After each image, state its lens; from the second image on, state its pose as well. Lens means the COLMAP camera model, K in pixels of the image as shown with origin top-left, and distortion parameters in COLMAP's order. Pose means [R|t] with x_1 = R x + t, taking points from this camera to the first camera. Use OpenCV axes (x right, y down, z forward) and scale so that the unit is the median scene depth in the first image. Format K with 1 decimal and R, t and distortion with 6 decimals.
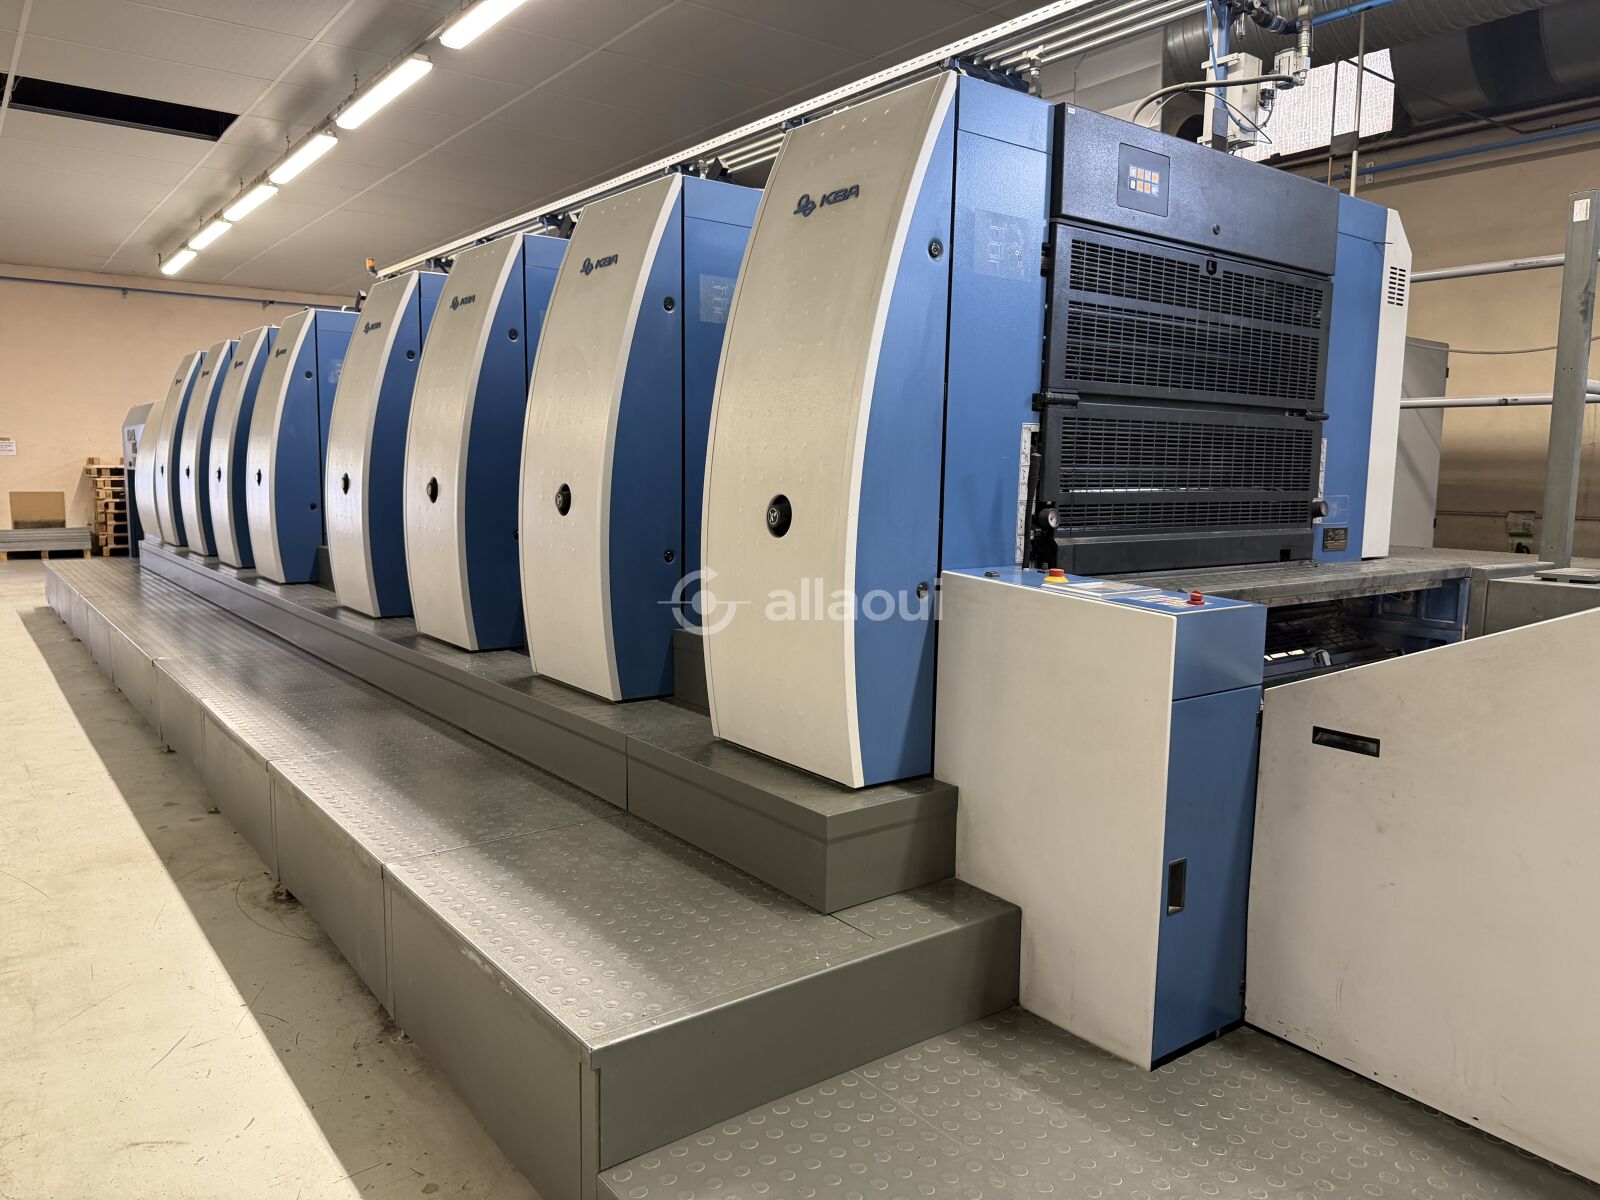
lens RADIAL K [[1125.5, 0, 786.3], [0, 1125.5, 609.3], [0, 0, 1]] dist [0.058507, -0.072213]
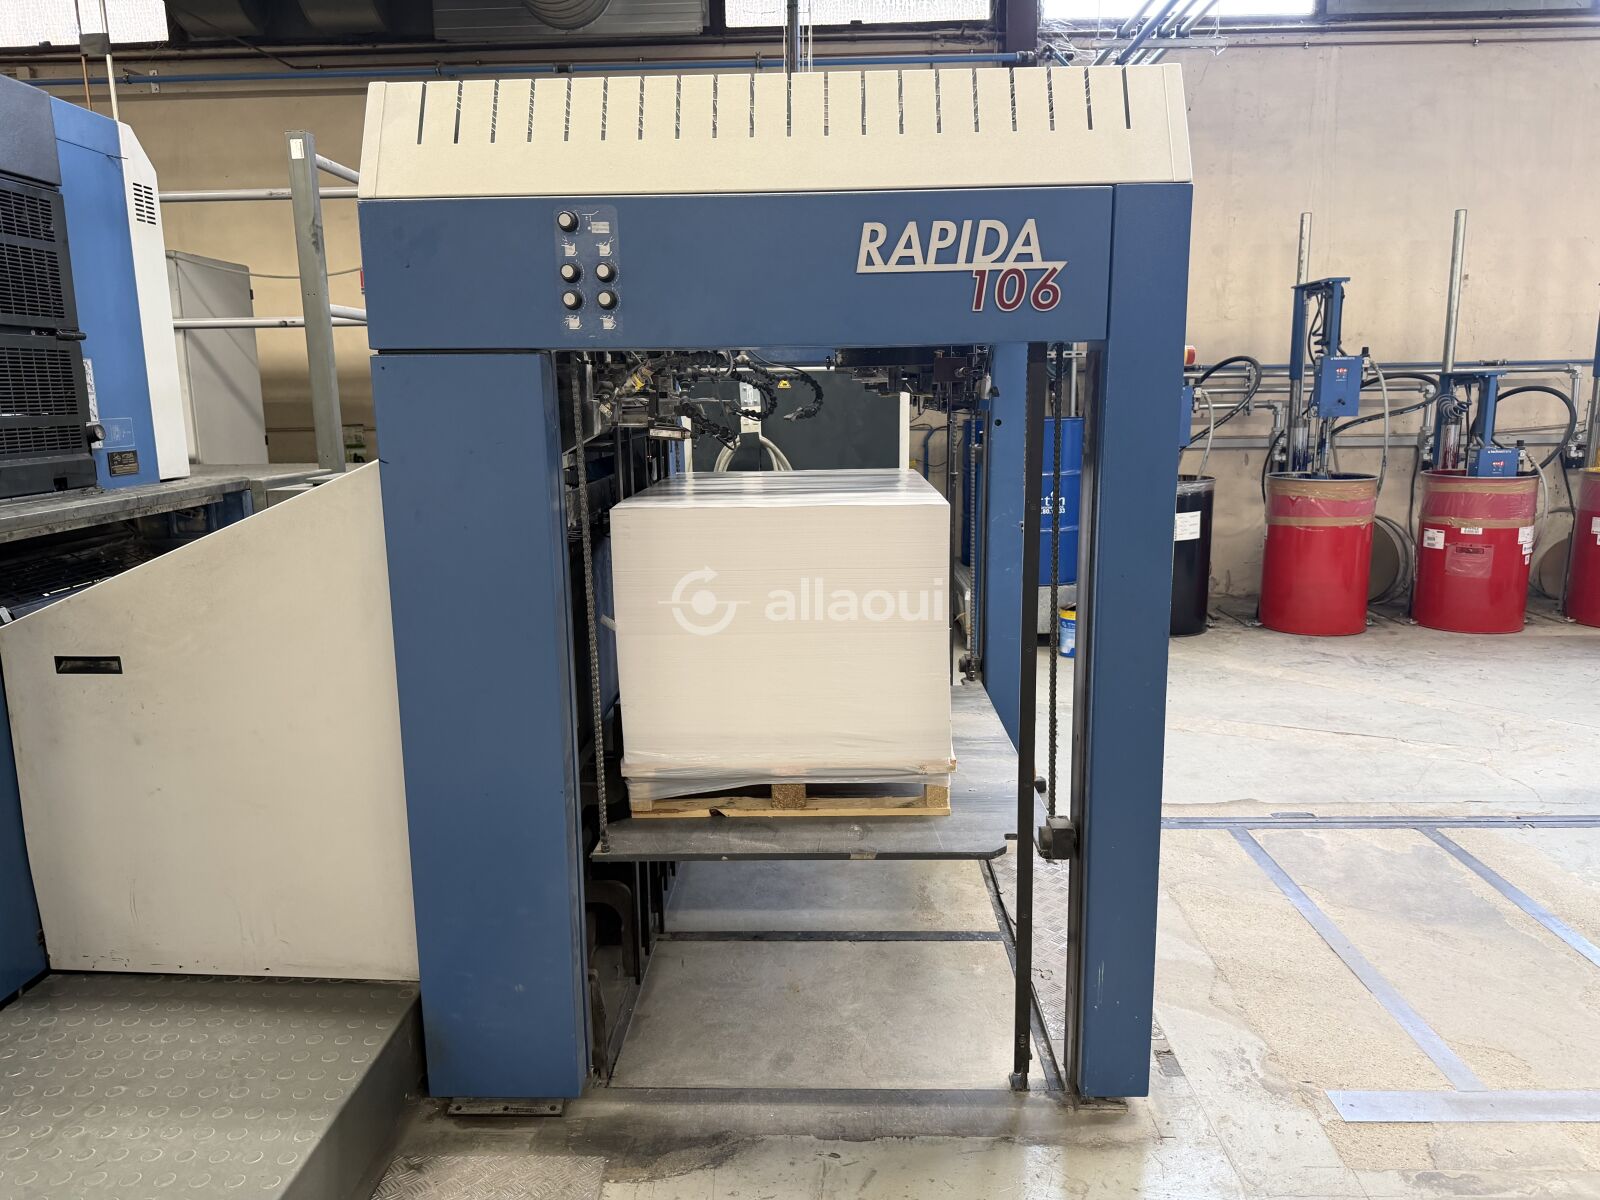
lens RADIAL K [[1125.5, 0, 810.6], [0, 1125.5, 606.6], [0, 0, 1]] dist [0.058507, -0.072213]
pose [[0.621021, -0.170562, 0.765011, 0.079046], [0.119861, 0.985222, 0.122359, 0.011661], [-0.774575, 0.015708, 0.632287, -0.078100]]
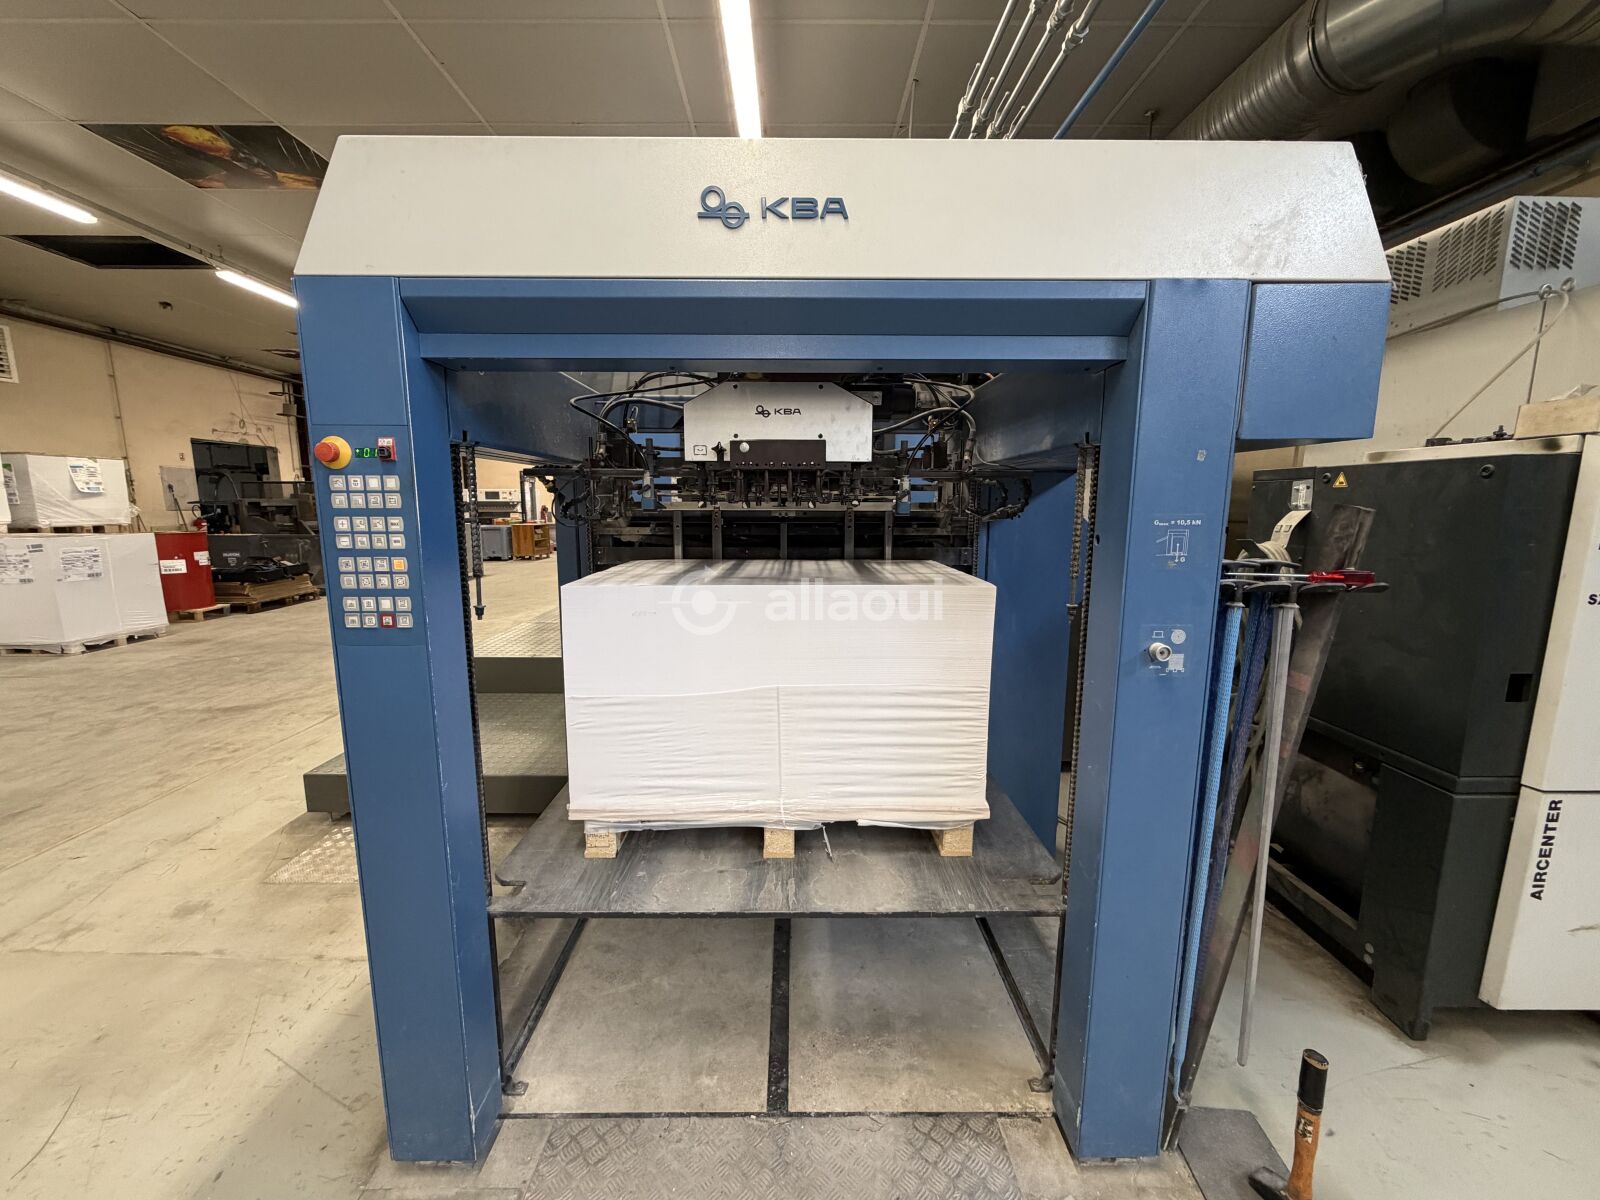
lens RADIAL K [[637.2, 0, 799.6], [0, 637.2, 604.4], [0, 0, 1]] dist [0.003704, -0.000422]
pose [[0.799532, 0.082411, -0.594943, 0.984823], [-0.063933, 0.996592, 0.052129, 0.020800], [0.597211, -0.003643, 0.802076, 0.022622]]
